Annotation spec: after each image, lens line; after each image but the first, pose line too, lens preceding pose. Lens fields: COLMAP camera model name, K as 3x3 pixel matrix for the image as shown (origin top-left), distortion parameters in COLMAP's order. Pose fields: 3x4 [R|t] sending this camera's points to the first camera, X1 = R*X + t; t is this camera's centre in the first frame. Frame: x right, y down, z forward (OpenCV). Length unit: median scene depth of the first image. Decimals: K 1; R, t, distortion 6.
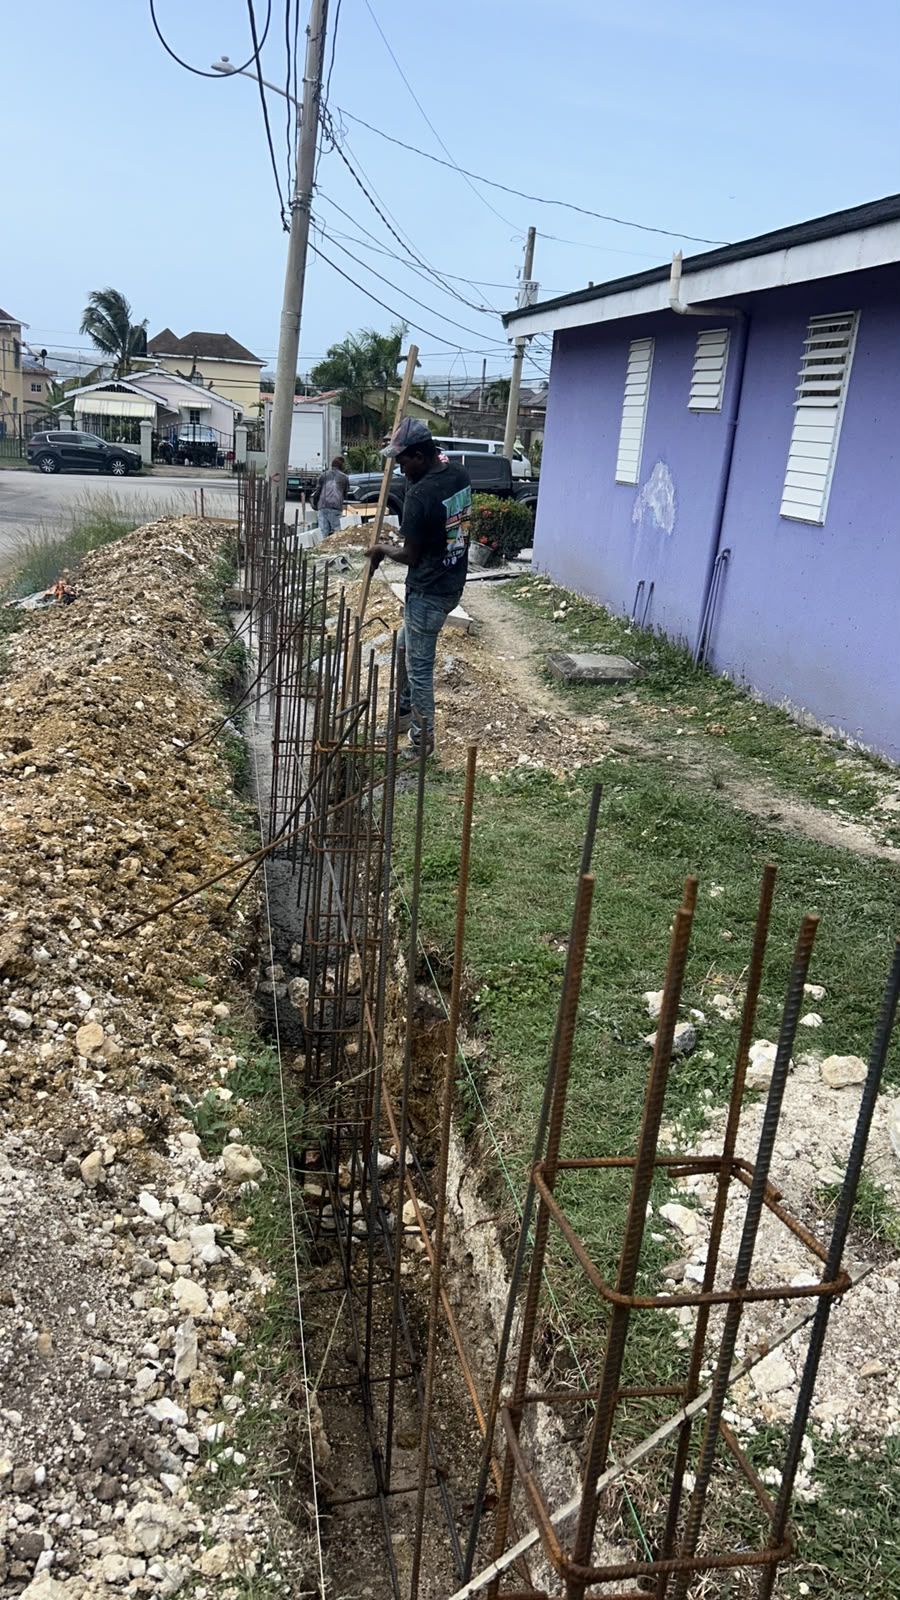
lens RADIAL K [[1260.4, 0, 437.0], [0, 1260.4, 807.6], [0, 0, 1]] dist [0.010388, -0.002720]
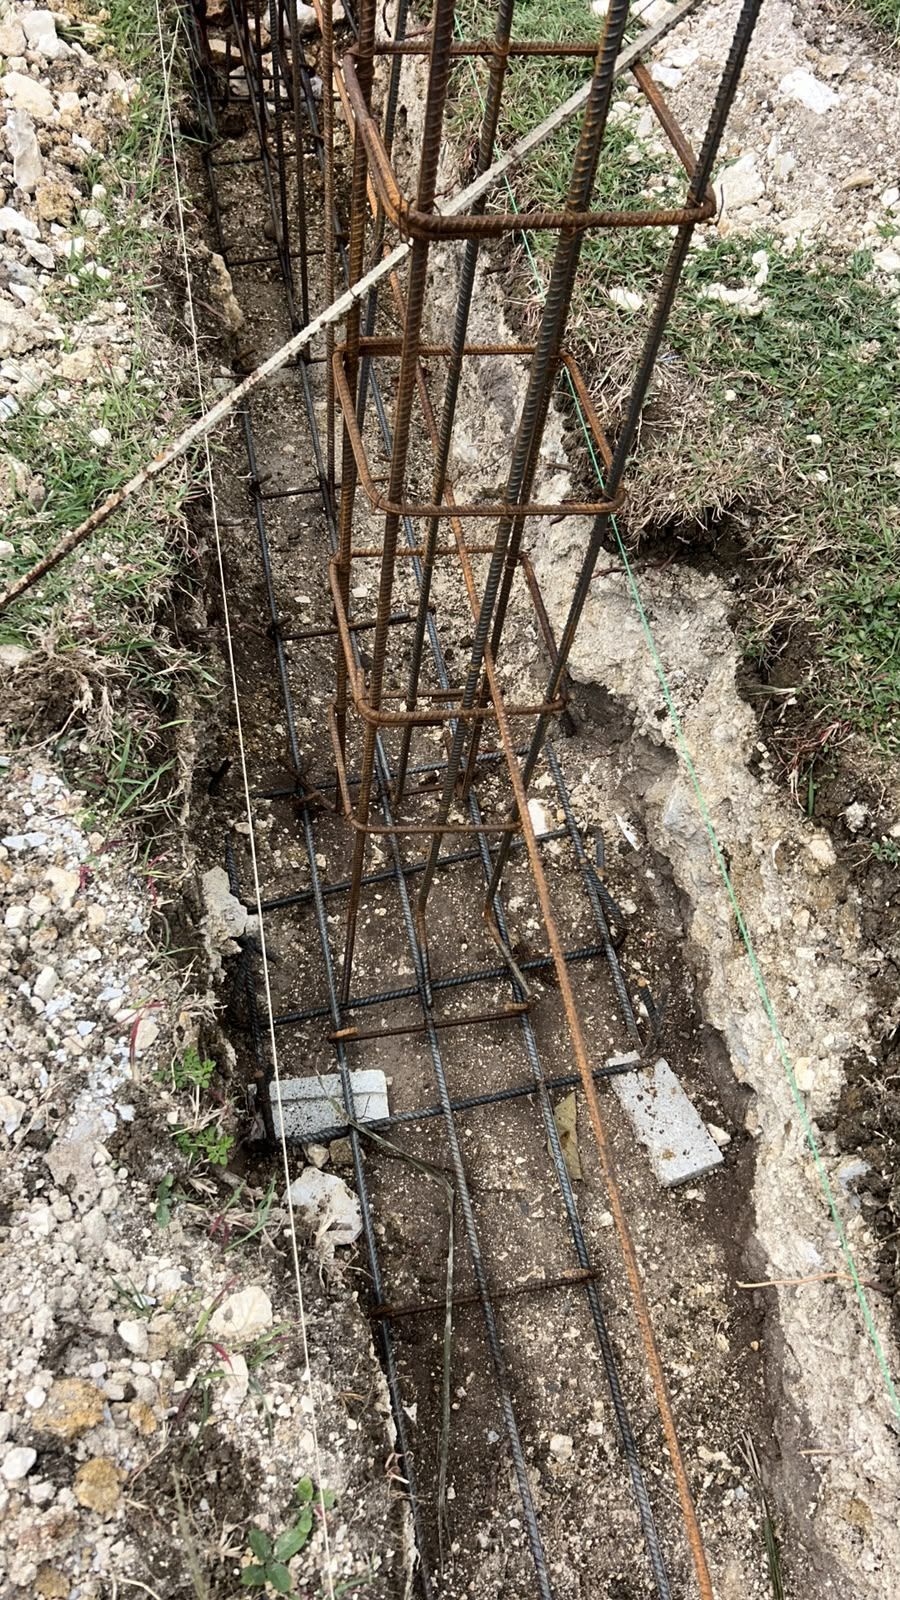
lens RADIAL K [[1260.4, 0, 453.8], [0, 1260.4, 801.1], [0, 0, 1]] dist [0.010388, -0.002720]
pose [[0.999760, -0.003753, 0.021606, 0.059462], [-0.011945, 0.733054, 0.680065, 0.183121], [-0.018391, -0.680160, 0.732833, 0.116420]]
